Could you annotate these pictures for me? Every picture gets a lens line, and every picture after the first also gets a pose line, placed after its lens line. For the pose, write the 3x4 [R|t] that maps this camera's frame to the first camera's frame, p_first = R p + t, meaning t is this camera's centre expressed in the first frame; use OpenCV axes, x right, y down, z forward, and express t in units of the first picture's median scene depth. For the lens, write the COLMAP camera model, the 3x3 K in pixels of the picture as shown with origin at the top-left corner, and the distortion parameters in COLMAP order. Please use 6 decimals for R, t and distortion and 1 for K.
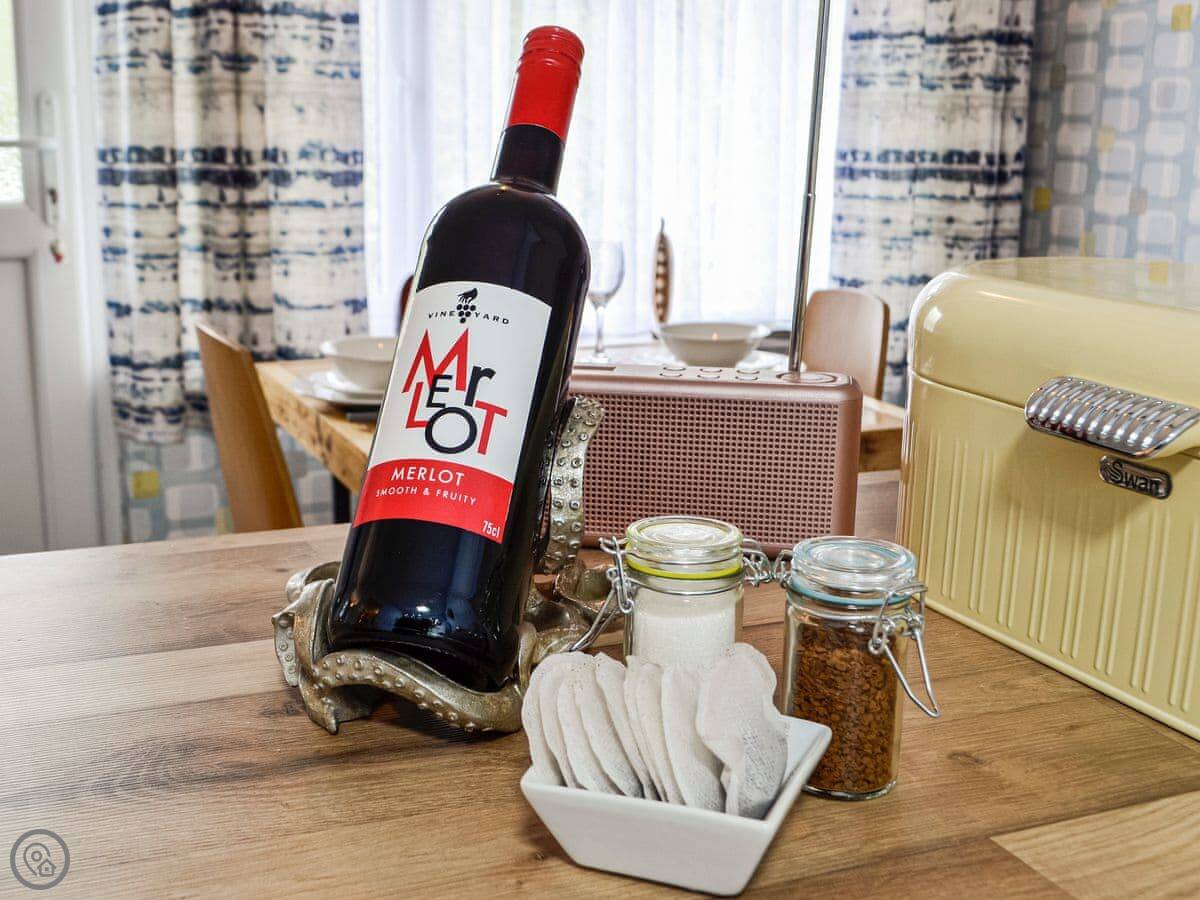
lens RADIAL K [[1214.2, 0, 600.0], [0, 1214.2, 450.0], [0, 0, 1]] dist [-0.026808, -0.143535]
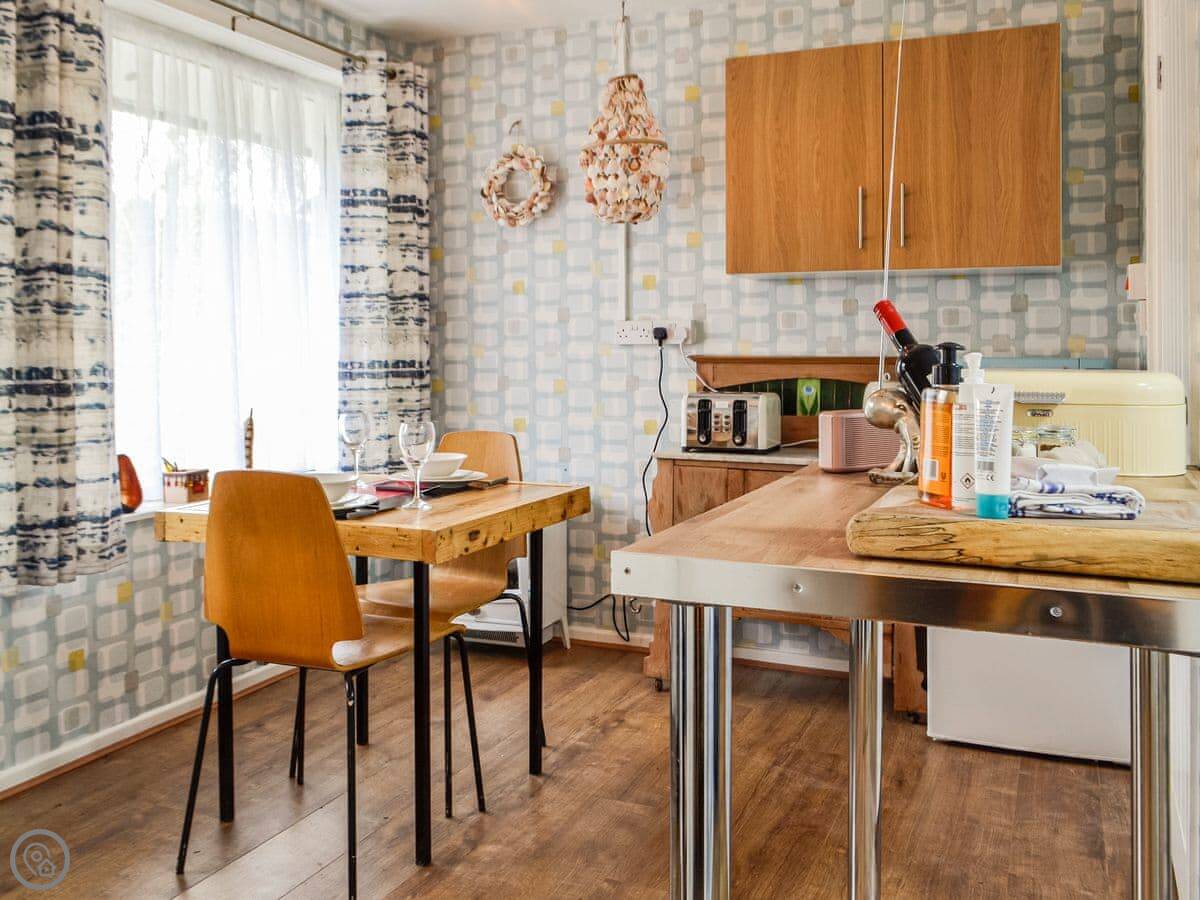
lens RADIAL K [[1364.8, 0, 544.1], [0, 1364.8, 452.6], [0, 0, 1]] dist [-0.024851, -0.175821]
pose [[0.639380, -0.070267, 0.765674, -1.098310], [0.207234, 0.974713, -0.083601, 0.086947], [-0.740437, 0.212127, 0.637773, -0.372948]]
